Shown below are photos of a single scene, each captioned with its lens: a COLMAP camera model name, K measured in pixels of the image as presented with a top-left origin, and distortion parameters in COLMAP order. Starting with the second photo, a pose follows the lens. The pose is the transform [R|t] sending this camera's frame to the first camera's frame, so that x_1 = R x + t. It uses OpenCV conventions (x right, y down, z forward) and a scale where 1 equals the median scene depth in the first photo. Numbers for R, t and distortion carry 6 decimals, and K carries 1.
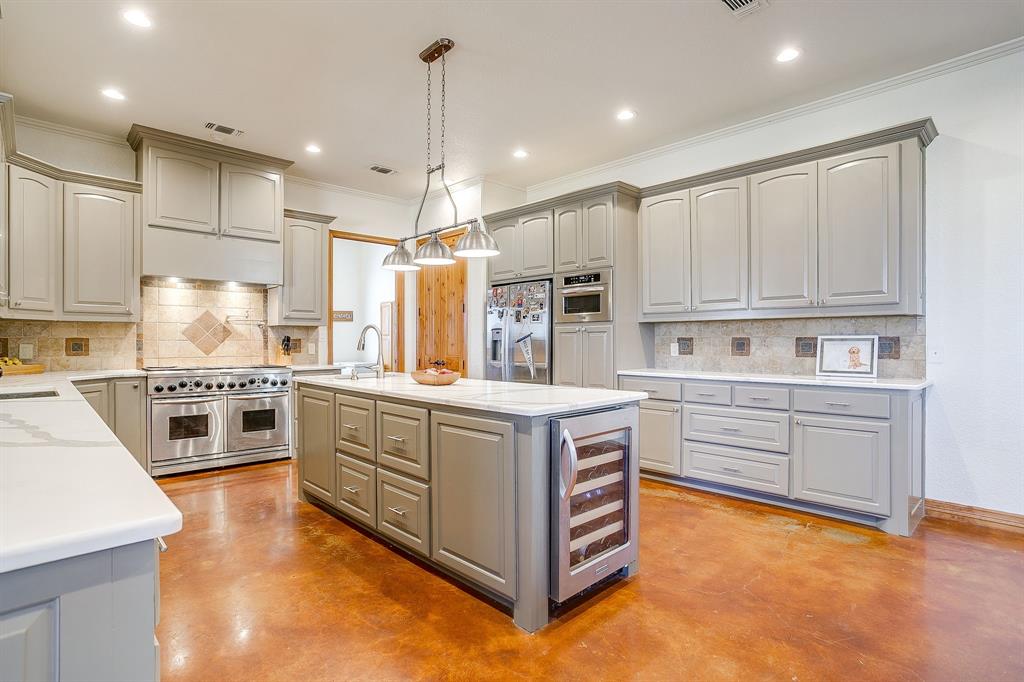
lens RADIAL K [[499.9, 0, 514.8], [0, 499.9, 342.3], [0, 0, 1]] dist [-0.010646, 0.002318]
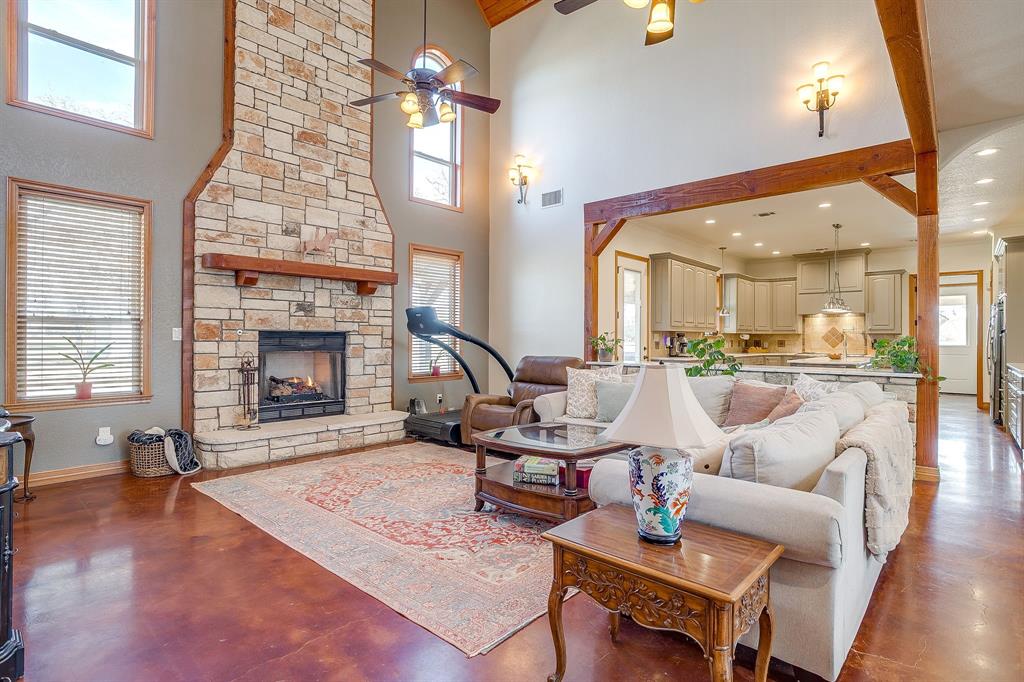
lens RADIAL K [[499.9, 0, 518.6], [0, 499.9, 338.2], [0, 0, 1]] dist [-0.010646, 0.002318]
pose [[0.064936, 0.000426, -0.997889, 1.463509], [-0.005566, 0.999985, 0.000064, -0.010030], [0.997874, 0.005550, 0.064937, -0.488364]]
